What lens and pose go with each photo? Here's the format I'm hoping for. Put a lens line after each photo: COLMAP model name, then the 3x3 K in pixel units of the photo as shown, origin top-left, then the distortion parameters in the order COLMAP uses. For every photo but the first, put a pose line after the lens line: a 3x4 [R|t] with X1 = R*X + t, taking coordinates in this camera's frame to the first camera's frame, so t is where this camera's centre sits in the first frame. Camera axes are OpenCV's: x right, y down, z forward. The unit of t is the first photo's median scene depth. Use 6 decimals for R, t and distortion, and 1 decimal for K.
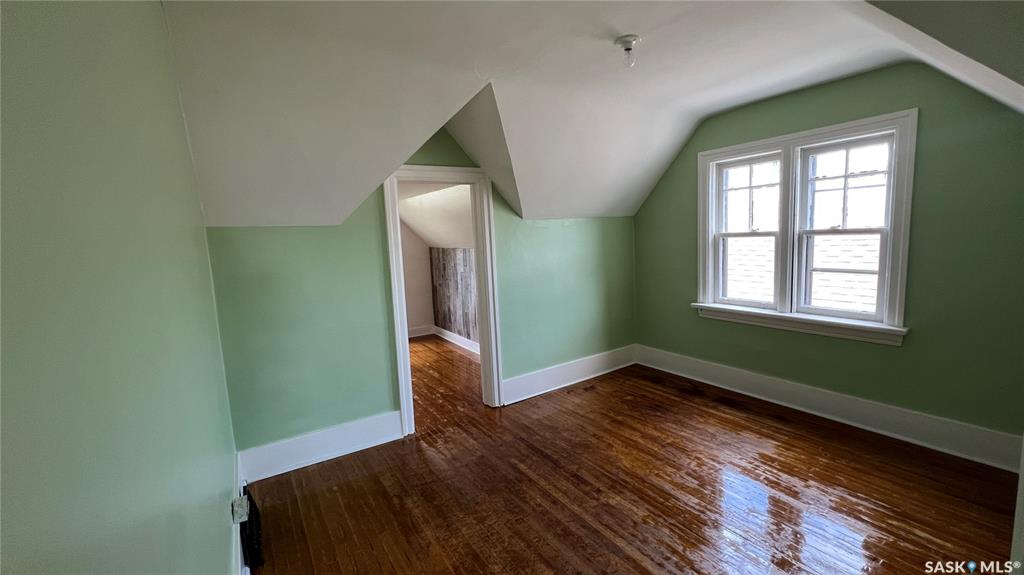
lens RADIAL K [[411.0, 0, 512.0], [0, 411.0, 287.5], [0, 0, 1]] dist [-0.011089, -0.000080]
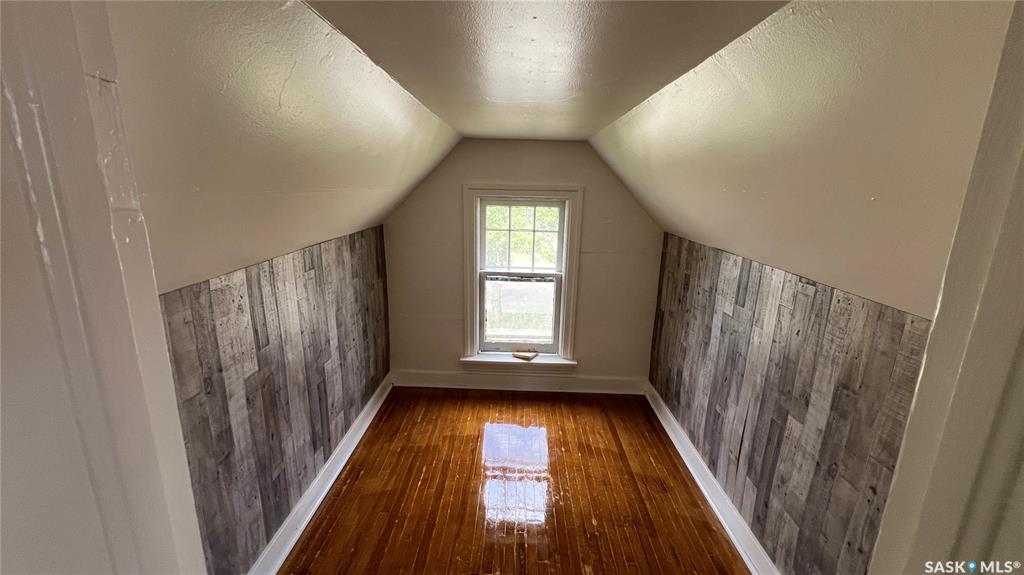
lens RADIAL K [[411.1, 0, 510.9], [0, 411.1, 285.4], [0, 0, 1]] dist [-0.002298, 0.000025]
pose [[0.819510, 0.189528, -0.540816, -0.114208], [-0.130056, 0.980612, 0.146577, -0.130811], [0.558111, -0.049785, 0.828271, 0.757602]]
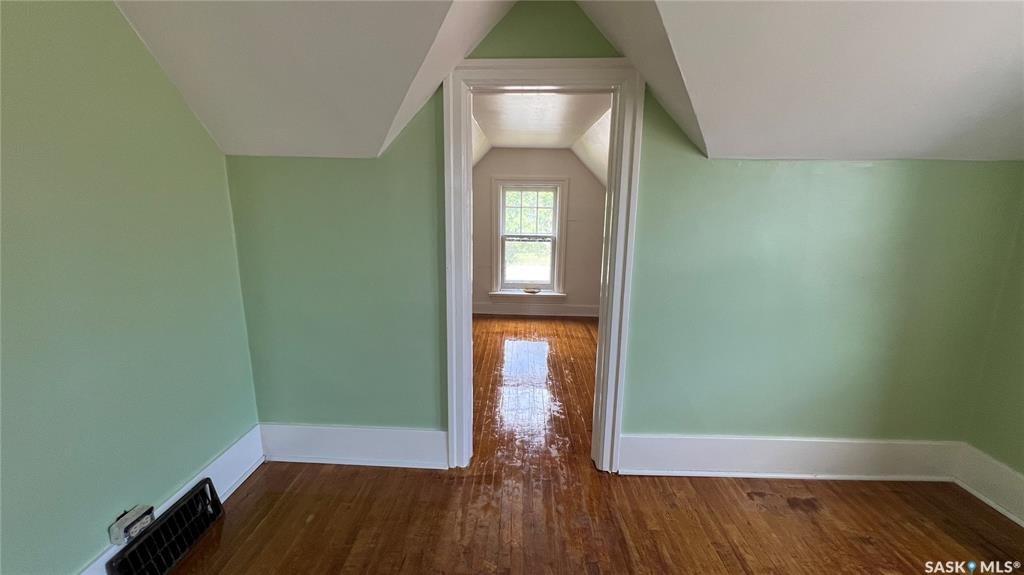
lens RADIAL K [[411.1, 0, 510.9], [0, 411.1, 285.4], [0, 0, 1]] dist [-0.002298, 0.000025]
pose [[0.815629, 0.173956, -0.551805, 0.125865], [-0.123487, 0.984094, 0.127708, -0.039912], [0.565243, -0.036021, 0.824137, 0.382510]]
